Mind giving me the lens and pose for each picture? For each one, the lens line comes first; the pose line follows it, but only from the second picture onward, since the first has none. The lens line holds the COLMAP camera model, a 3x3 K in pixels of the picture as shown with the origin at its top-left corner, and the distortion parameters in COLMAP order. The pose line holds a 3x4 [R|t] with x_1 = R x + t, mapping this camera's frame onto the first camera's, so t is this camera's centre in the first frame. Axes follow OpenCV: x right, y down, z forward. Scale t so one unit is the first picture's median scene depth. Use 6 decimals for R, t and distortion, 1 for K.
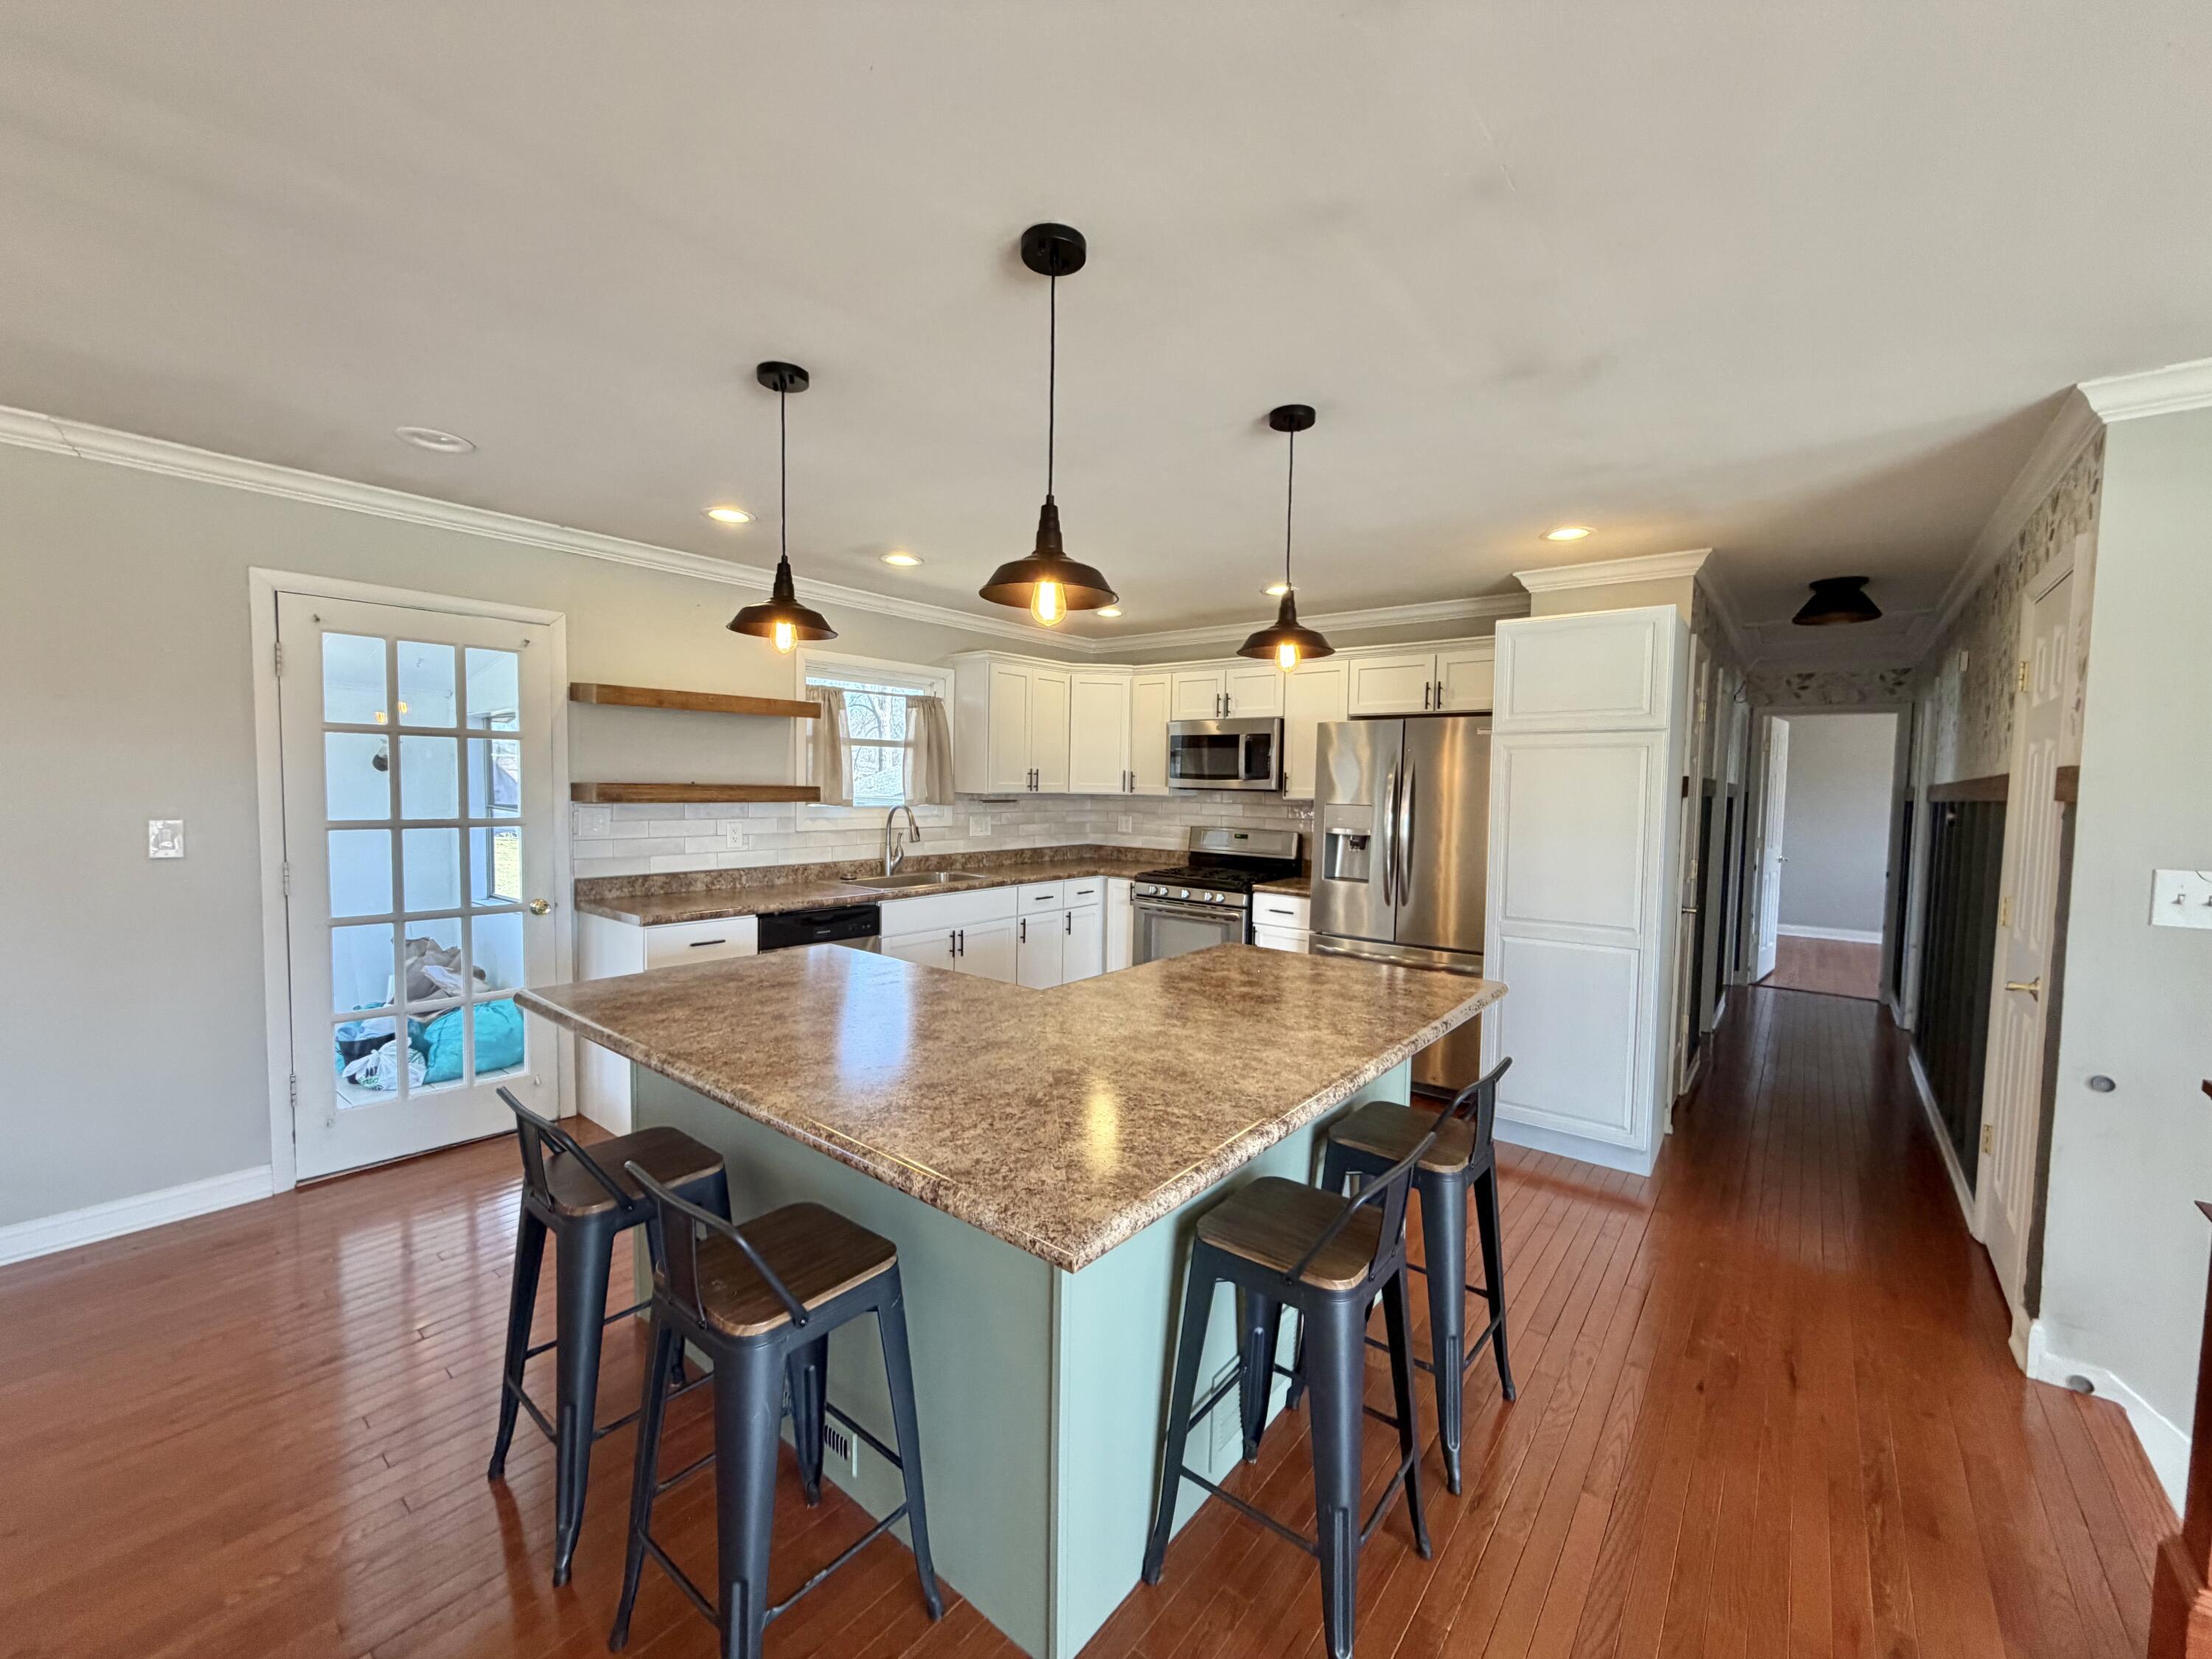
lens RADIAL K [[882.4, 0, 1113.5], [0, 882.4, 820.5], [0, 0, 1]] dist [0.003555, 0.001096]
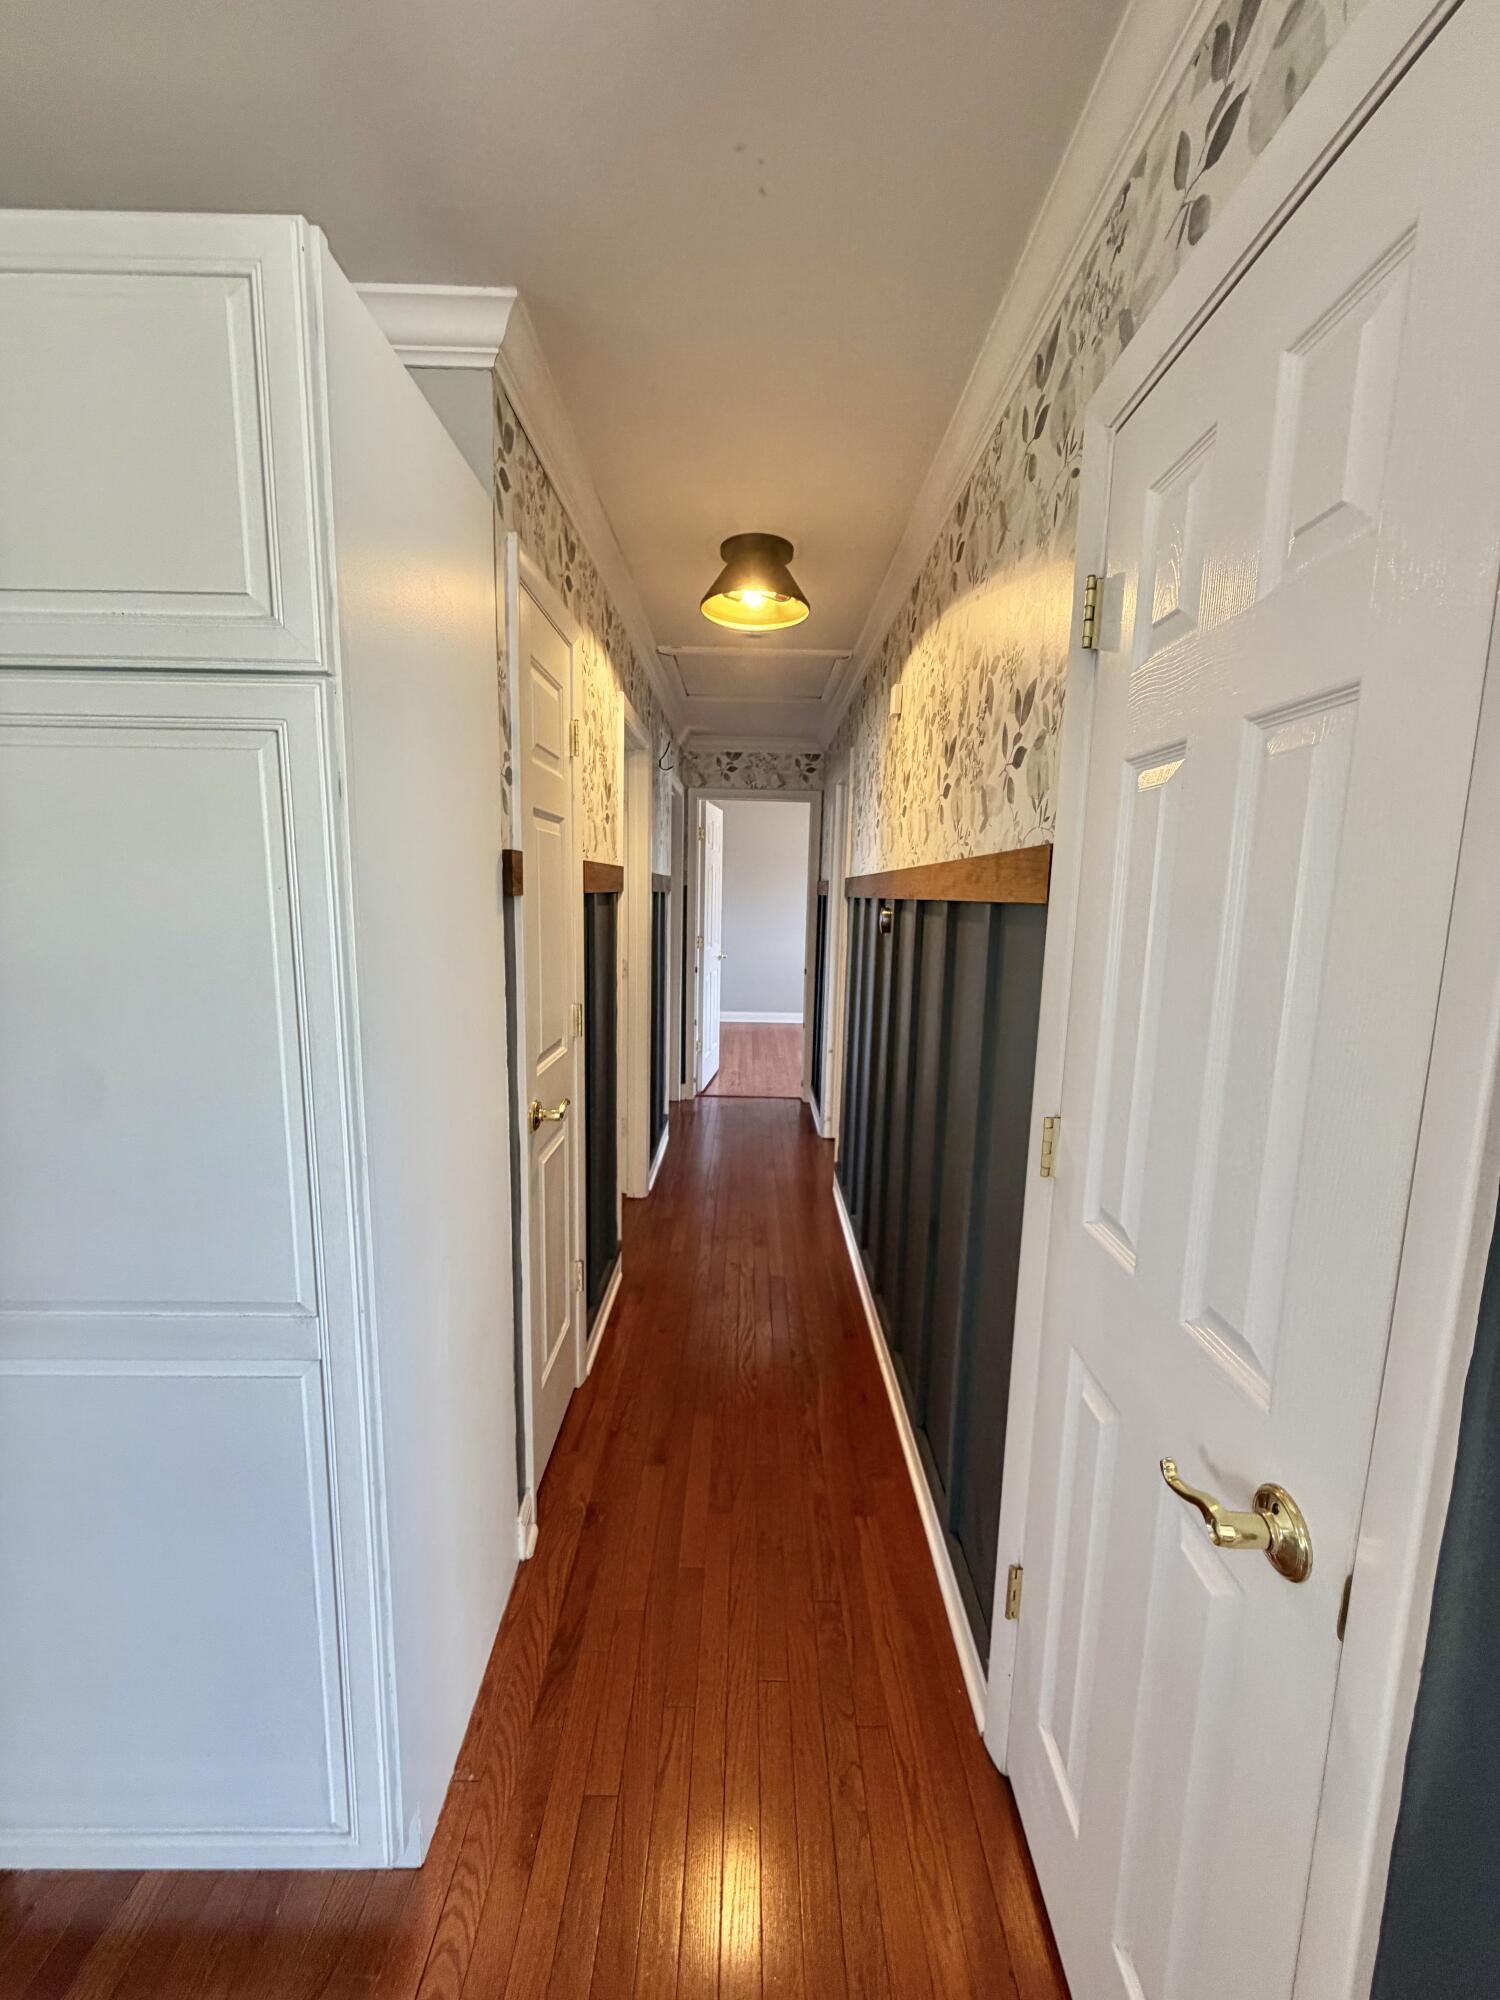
lens RADIAL K [[797.9, 0, 759.7], [0, 797.9, 1014.5], [0, 0, 1]] dist [0.003555, 0.001096]
pose [[0.776259, -0.102494, 0.622027, 0.280876], [0.023286, 0.990683, 0.134179, -0.010597], [-0.629984, -0.089673, 0.771413, 0.345366]]
